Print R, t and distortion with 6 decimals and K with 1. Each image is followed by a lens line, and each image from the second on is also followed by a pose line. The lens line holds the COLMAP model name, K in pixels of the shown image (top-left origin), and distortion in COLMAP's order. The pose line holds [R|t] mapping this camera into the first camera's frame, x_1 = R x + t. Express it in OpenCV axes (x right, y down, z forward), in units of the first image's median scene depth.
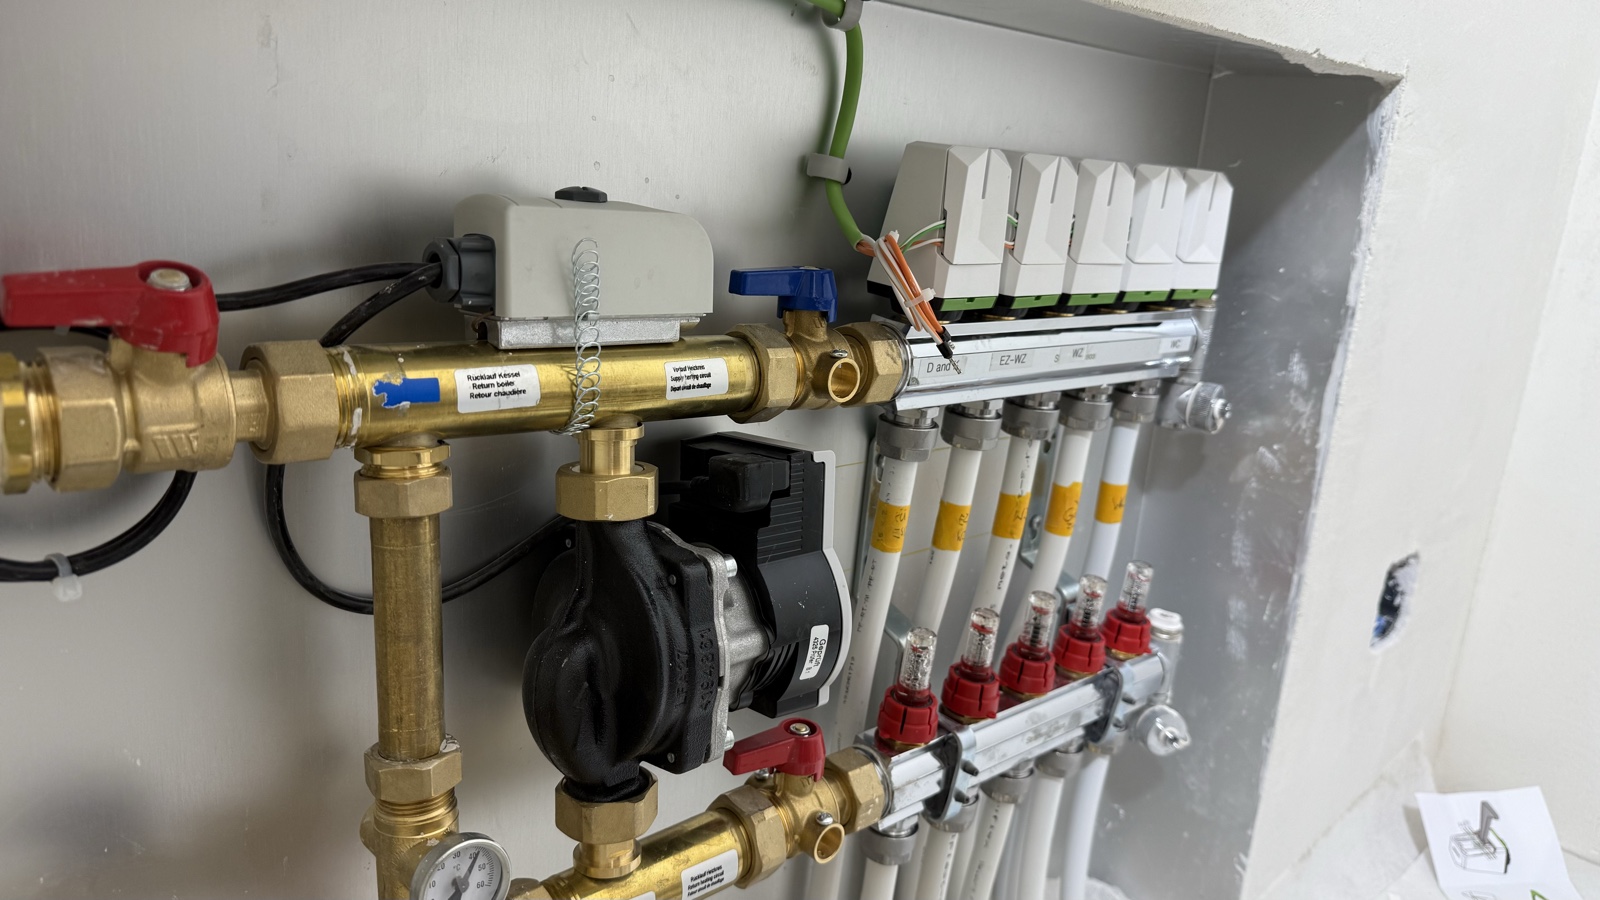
lens RADIAL K [[1170.2, 0, 828.5], [0, 1170.2, 447.3], [0, 0, 1]] dist [0.037576, -0.073551]
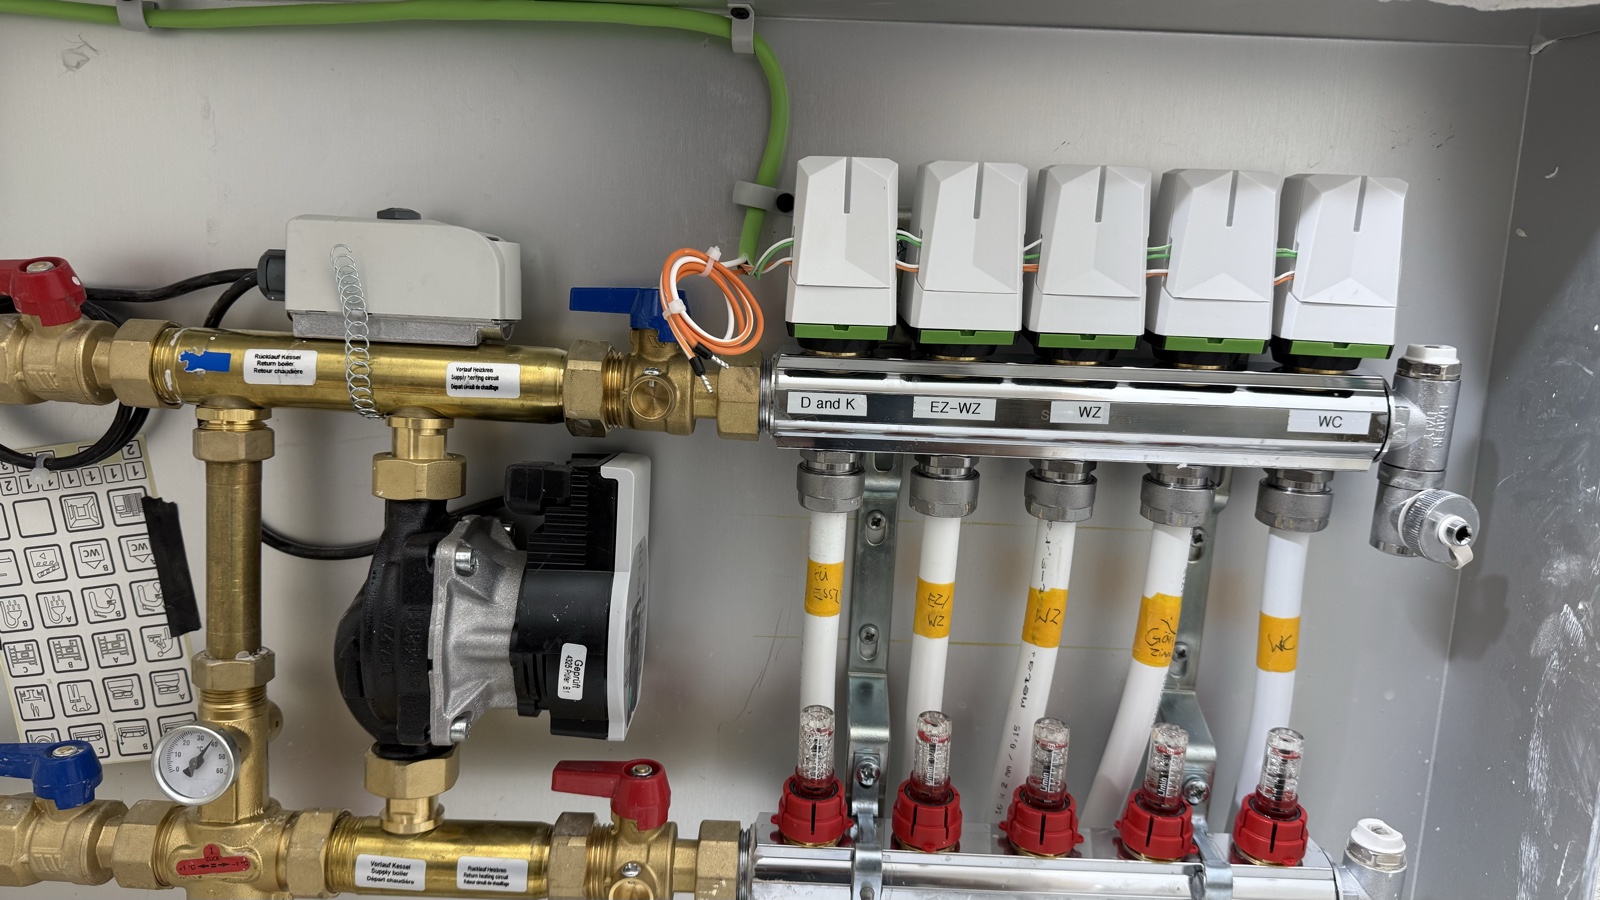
lens RADIAL K [[1170.2, 0, 798.0], [0, 1170.2, 424.9], [0, 0, 1]] dist [0.037576, -0.073551]
pose [[0.724998, 0.060032, -0.686130, 0.700096], [-0.145549, 0.987050, -0.067433, 0.010010], [0.673196, 0.148754, 0.724347, 0.352457]]
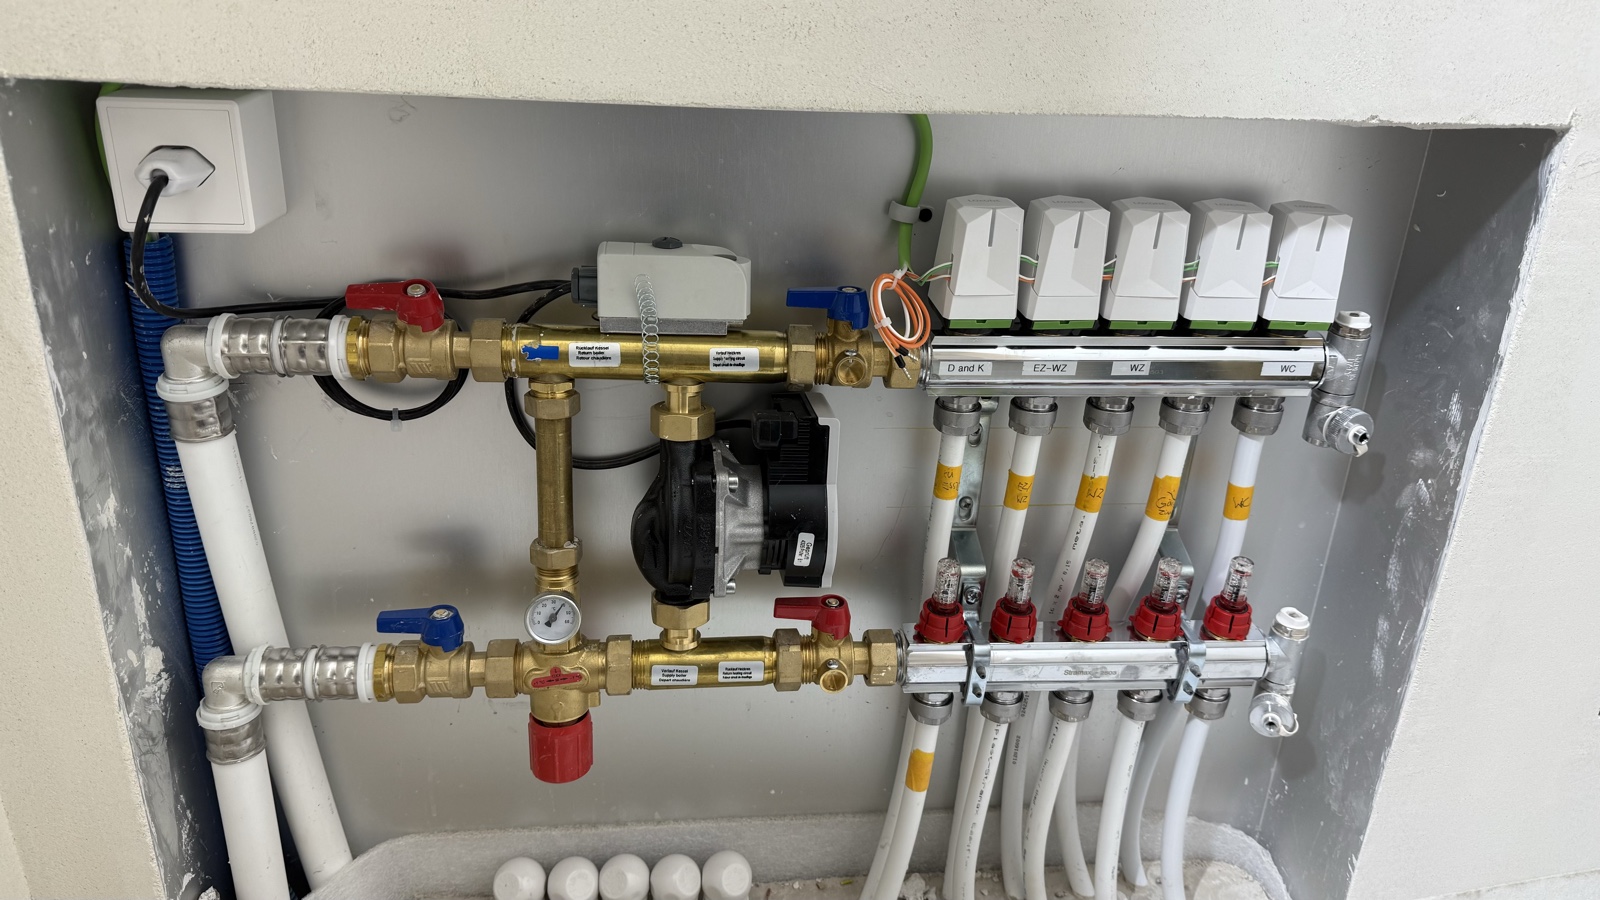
lens RADIAL K [[1170.2, 0, 800.4], [0, 1170.2, 449.5], [0, 0, 1]] dist [0.037576, -0.073551]
pose [[0.797231, 0.186554, -0.574126, 0.731782], [-0.123519, 0.981341, 0.147354, -0.151801], [0.590902, -0.046560, 0.805398, -0.175583]]
